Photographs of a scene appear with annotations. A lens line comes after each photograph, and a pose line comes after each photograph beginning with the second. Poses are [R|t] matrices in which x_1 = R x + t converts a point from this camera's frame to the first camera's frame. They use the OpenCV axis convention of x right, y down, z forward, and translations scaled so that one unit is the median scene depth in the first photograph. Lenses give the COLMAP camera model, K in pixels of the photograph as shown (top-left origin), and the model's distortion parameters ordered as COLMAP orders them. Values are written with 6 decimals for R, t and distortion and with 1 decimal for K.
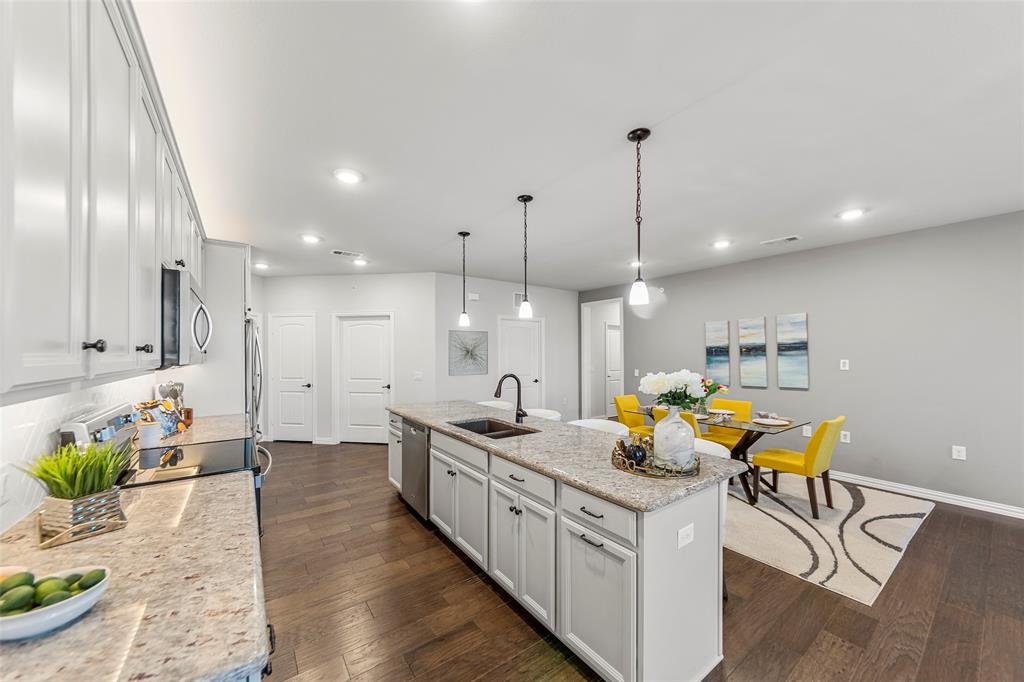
lens RADIAL K [[375.6, 0, 498.8], [0, 375.6, 352.1], [0, 0, 1]] dist [-0.001627, -0.000358]
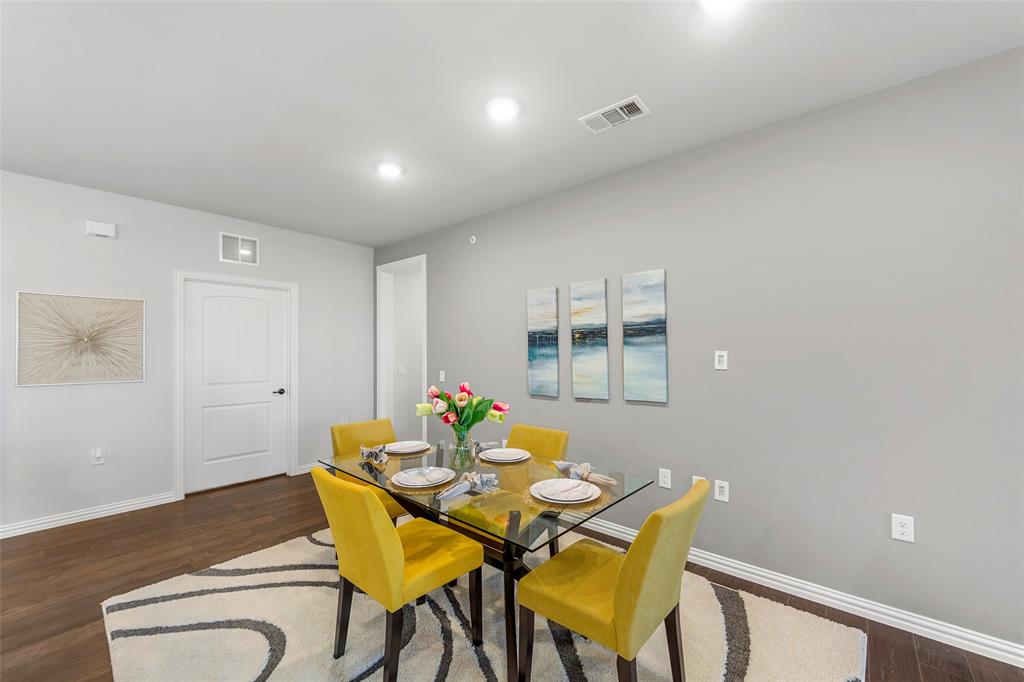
lens RADIAL K [[395.5, 0, 509.8], [0, 395.5, 345.7], [0, 0, 1]] dist [-0.010631, -0.000041]
pose [[0.968865, 0.003607, 0.247564, 0.414005], [-0.001481, 0.999960, -0.008773, 0.015389], [-0.247586, 0.008133, 0.968832, 0.445705]]
